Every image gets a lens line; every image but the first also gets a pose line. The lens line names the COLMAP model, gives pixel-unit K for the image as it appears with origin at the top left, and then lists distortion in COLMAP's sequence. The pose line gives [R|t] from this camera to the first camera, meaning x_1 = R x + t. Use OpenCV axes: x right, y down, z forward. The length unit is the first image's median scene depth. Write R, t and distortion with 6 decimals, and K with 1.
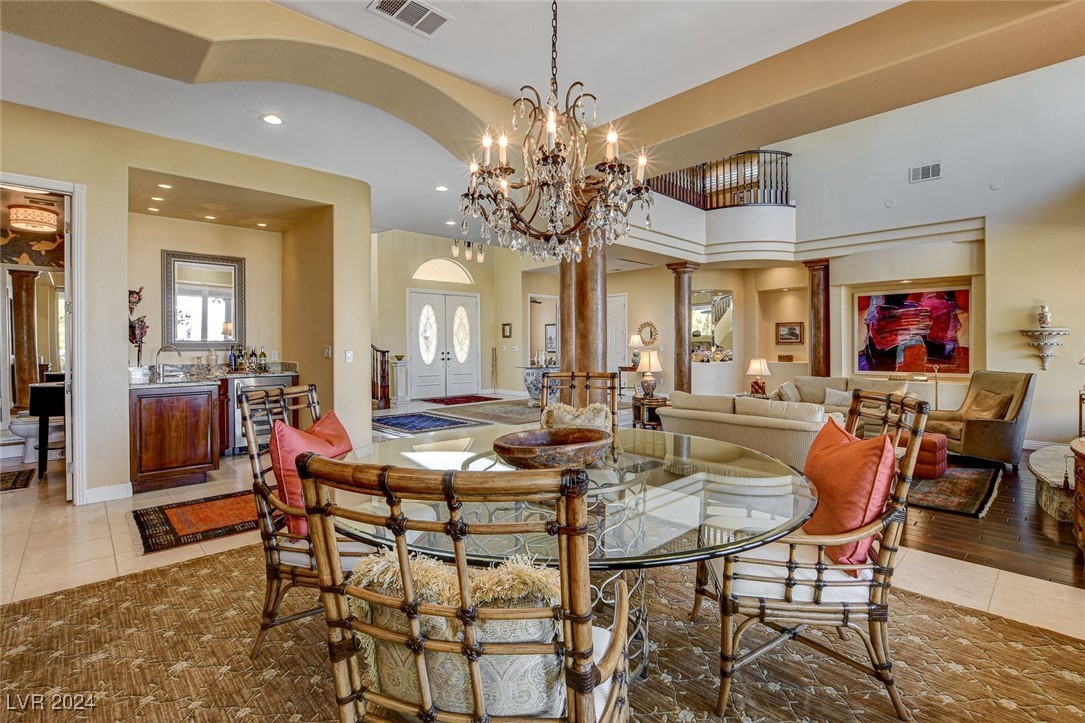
lens RADIAL K [[500.7, 0, 542.5], [0, 500.7, 361.5], [0, 0, 1]] dist [-0.034019, 0.000034]
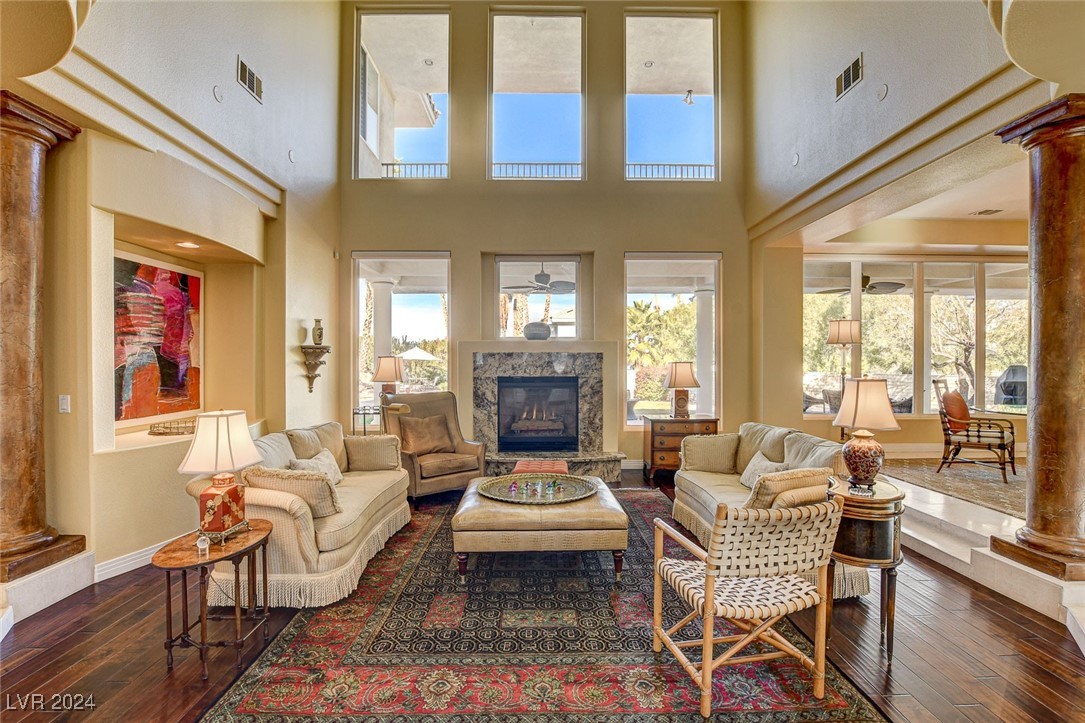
lens RADIAL K [[500.7, 0, 542.5], [0, 500.7, 361.5], [0, 0, 1]] dist [-0.034019, 0.000034]
pose [[-0.748889, 0.003106, 0.662688, 0.100538], [0.022176, 0.999546, 0.020375, -0.039020], [-0.662324, 0.029954, -0.748619, 1.142359]]
